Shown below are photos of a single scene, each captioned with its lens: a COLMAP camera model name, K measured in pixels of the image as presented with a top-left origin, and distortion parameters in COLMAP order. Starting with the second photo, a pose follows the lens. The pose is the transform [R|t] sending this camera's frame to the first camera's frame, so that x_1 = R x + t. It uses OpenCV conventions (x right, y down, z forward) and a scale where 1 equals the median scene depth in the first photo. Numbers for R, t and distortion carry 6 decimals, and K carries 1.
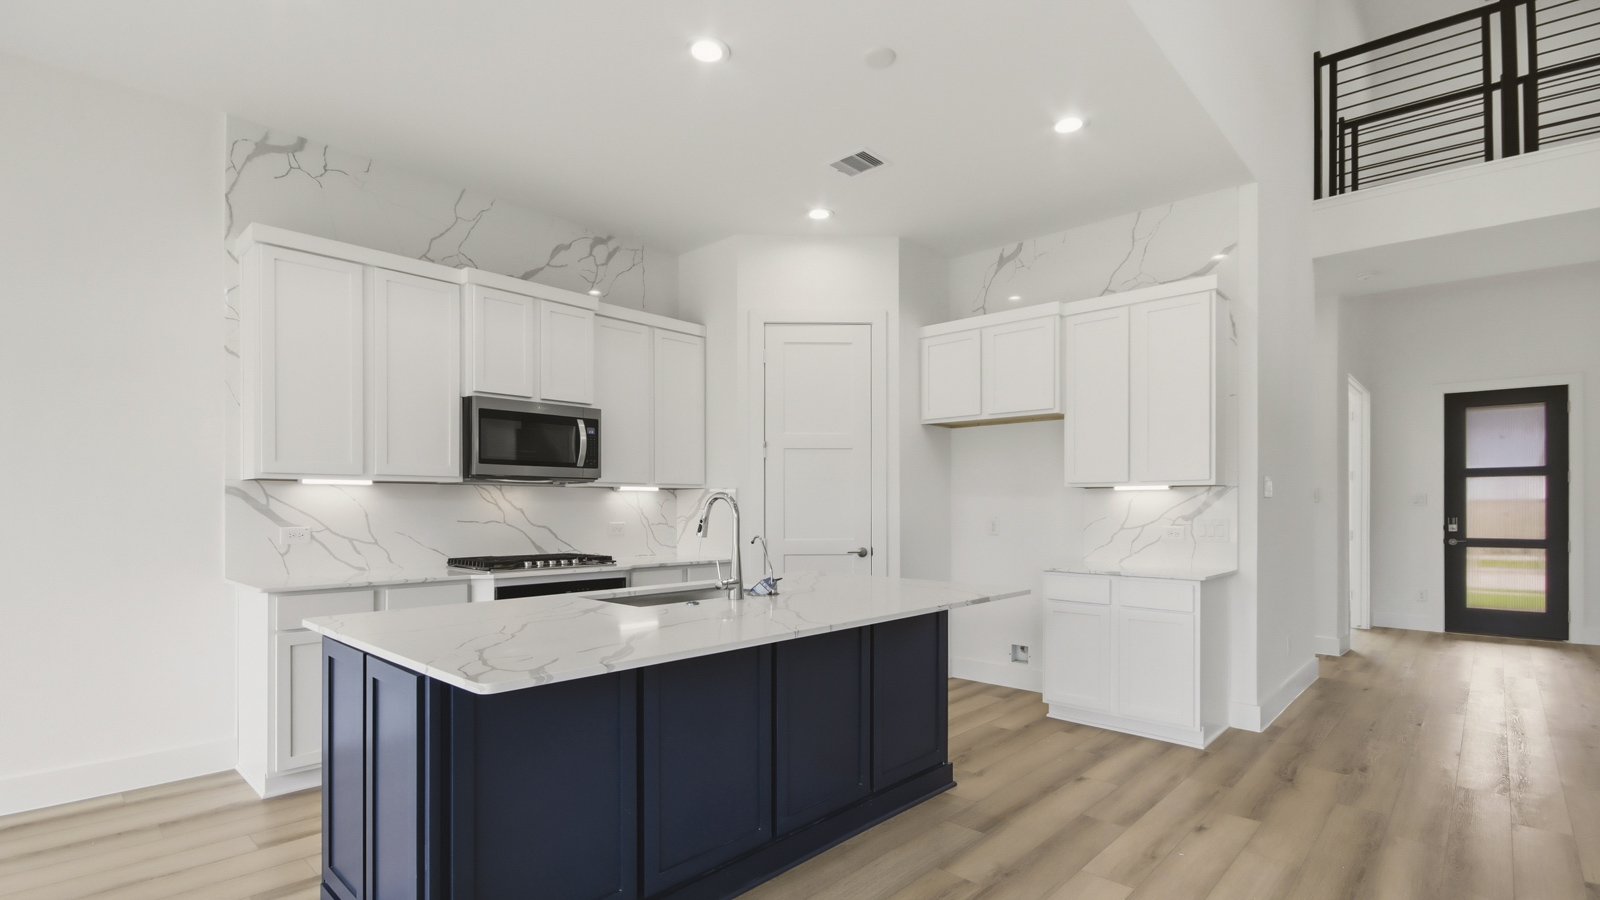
lens RADIAL K [[746.5, 0, 800.2], [0, 746.5, 491.9], [0, 0, 1]] dist [0.015566, -0.012173]
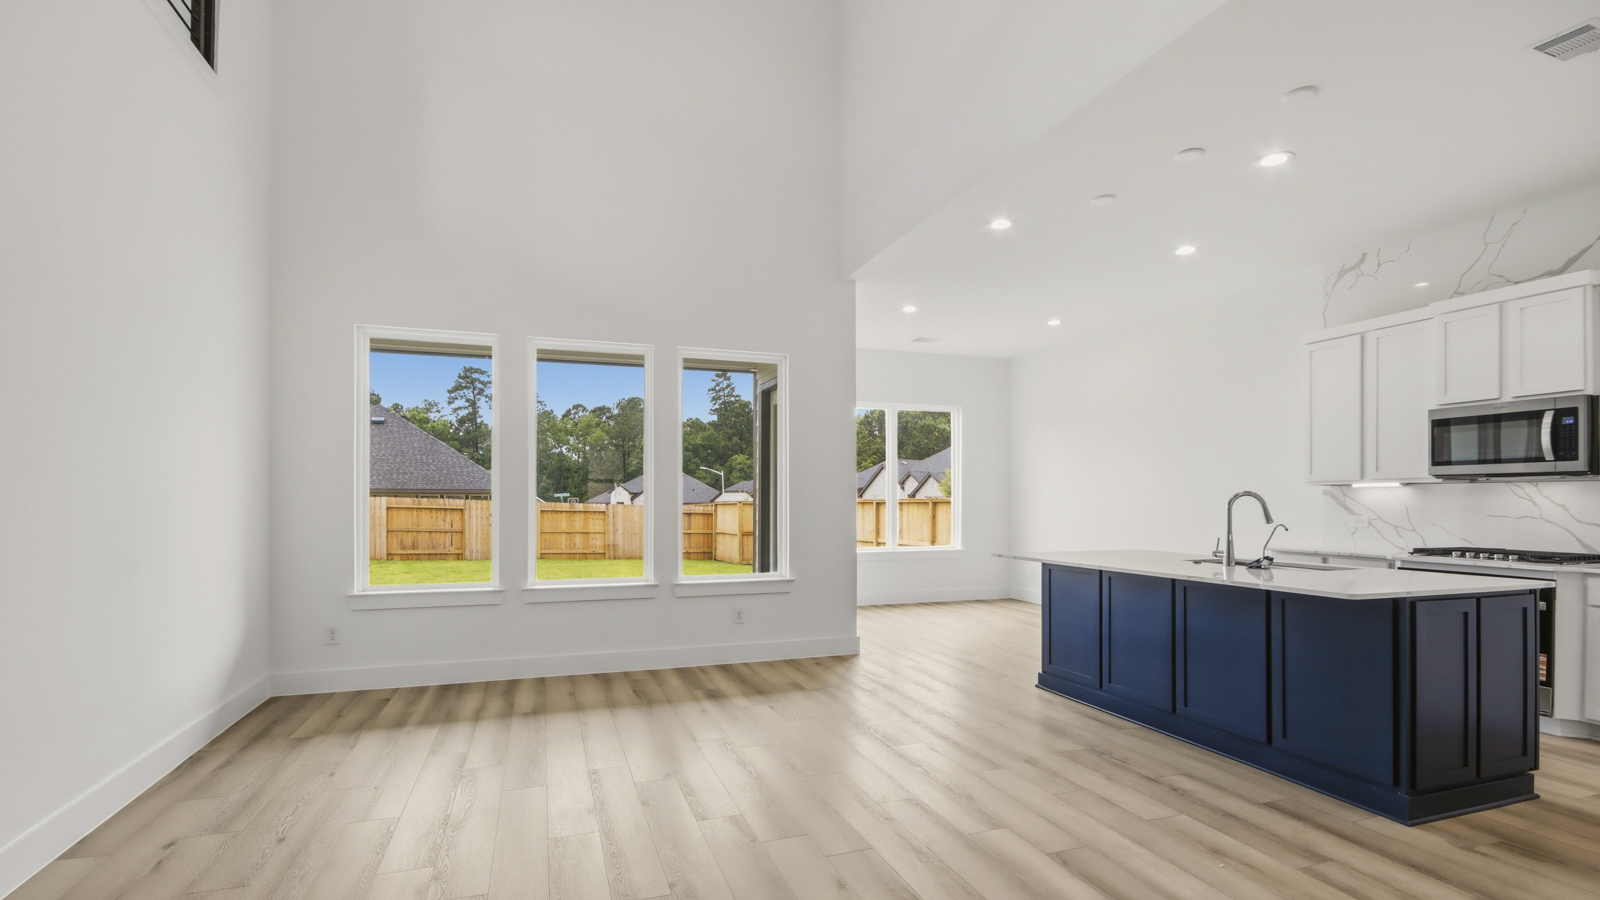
lens RADIAL K [[746.5, 0, 800.2], [0, 746.5, 491.9], [0, 0, 1]] dist [0.015566, -0.012173]
pose [[-0.475305, -0.013362, -0.879720, 0.980914], [0.014898, 0.999619, -0.023233, 0.013947], [0.879695, -0.024148, -0.474925, 0.605173]]
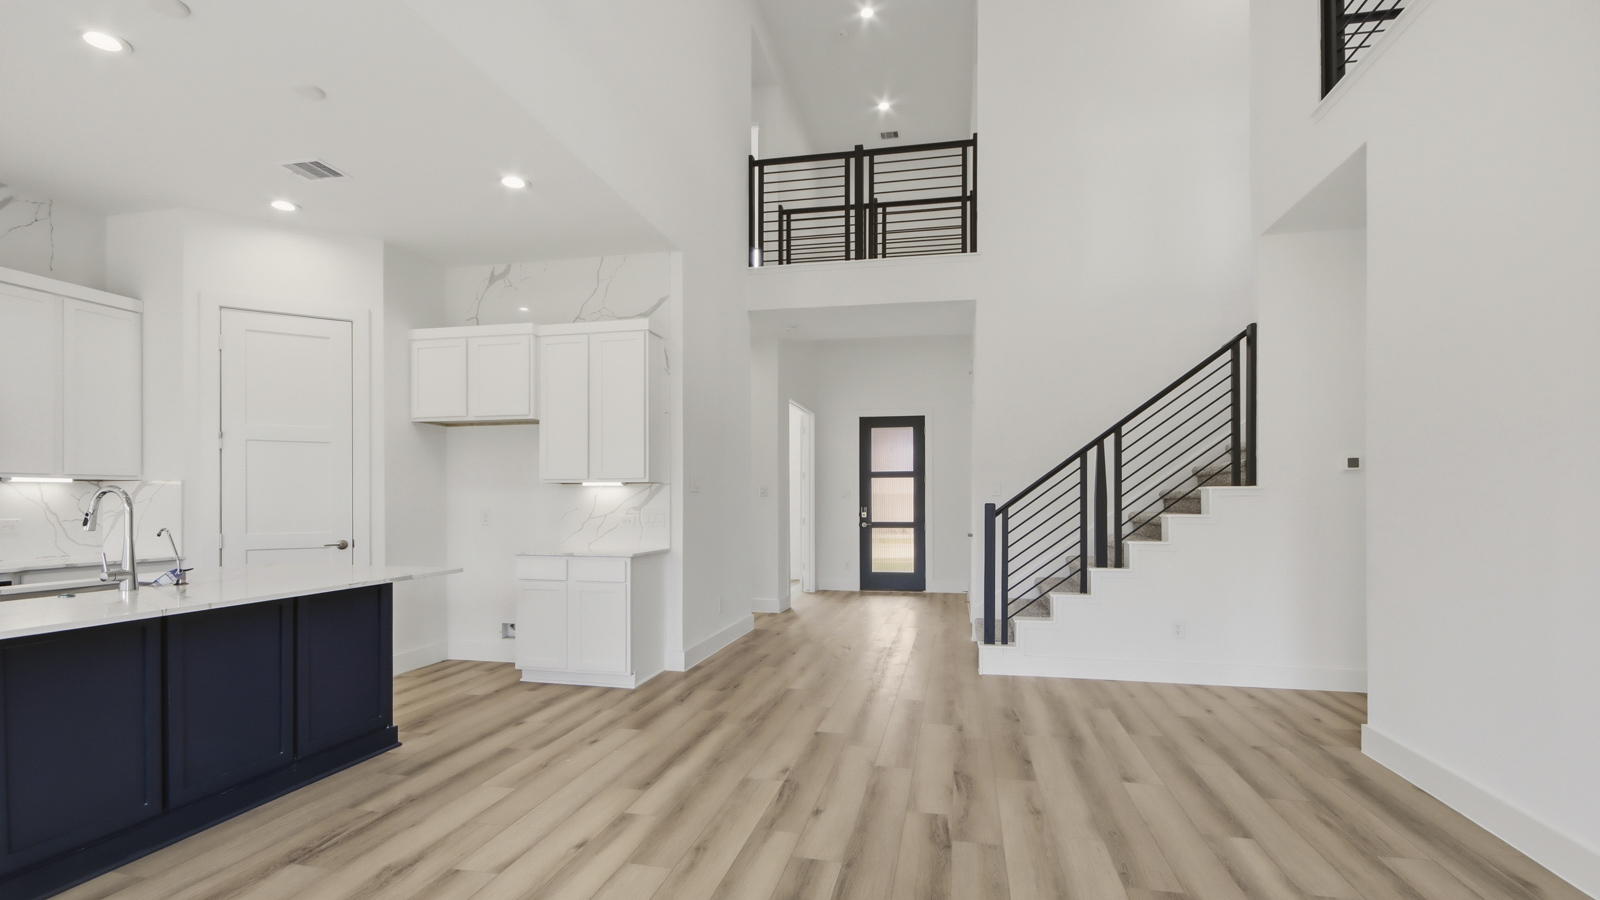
lens RADIAL K [[746.5, 0, 800.2], [0, 746.5, 491.9], [0, 0, 1]] dist [0.015566, -0.012173]
pose [[0.864646, 0.003879, 0.502367, 0.120291], [-0.007747, 0.999954, 0.005612, -0.001957], [-0.502323, -0.008745, 0.864636, -0.213474]]
